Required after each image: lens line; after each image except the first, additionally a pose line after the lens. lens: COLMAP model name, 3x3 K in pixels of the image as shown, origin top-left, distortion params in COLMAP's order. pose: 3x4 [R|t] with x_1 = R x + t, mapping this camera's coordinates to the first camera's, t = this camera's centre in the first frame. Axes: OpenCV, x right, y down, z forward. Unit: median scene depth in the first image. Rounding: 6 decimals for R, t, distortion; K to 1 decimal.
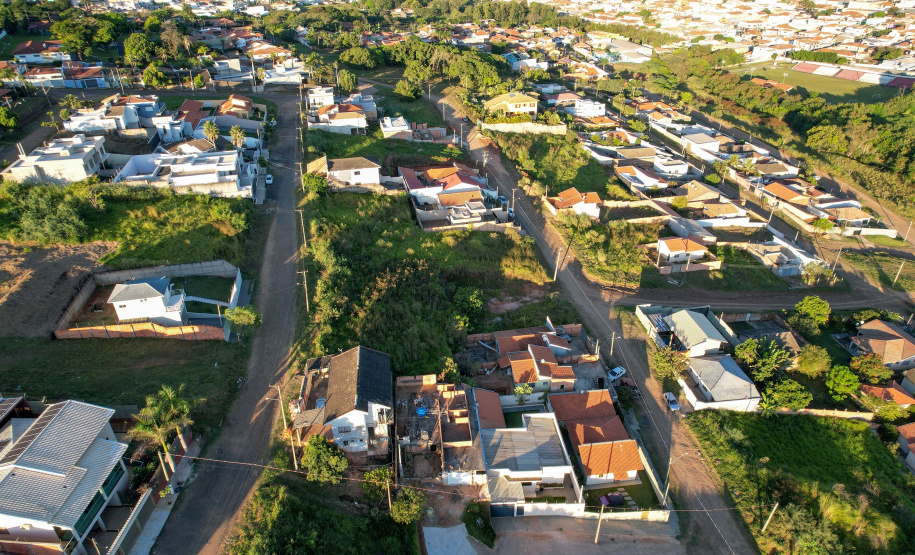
lens RADIAL K [[592.2, 0, 457.5], [0, 592.2, 277.5], [0, 0, 1]] dist [-0.063081, 0.057597]
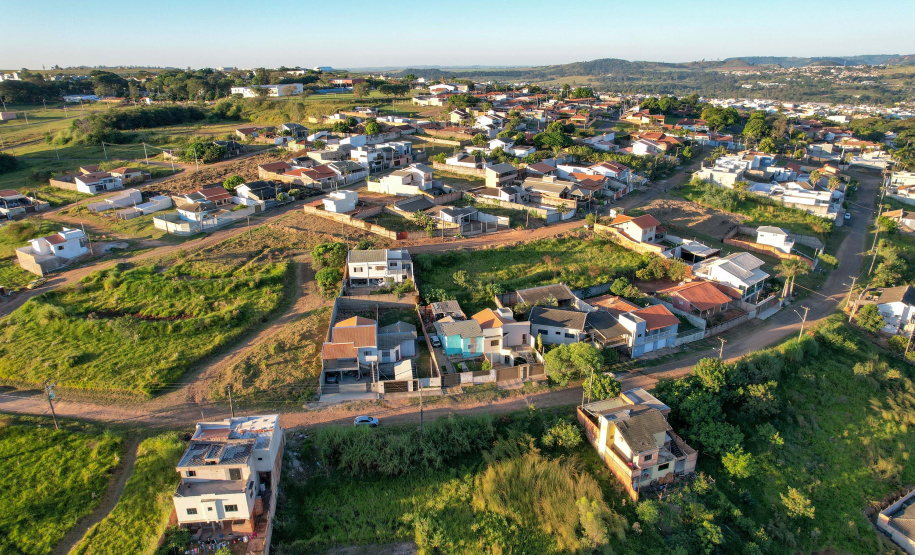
lens RADIAL K [[592.2, 0, 457.5], [0, 592.2, 277.5], [0, 0, 1]] dist [-0.063081, 0.057597]
pose [[0.659360, 0.256528, -0.706709, 0.080122], [-0.368998, 0.929405, -0.006910, 0.317817], [0.655046, 0.265330, 0.707470, -0.536033]]
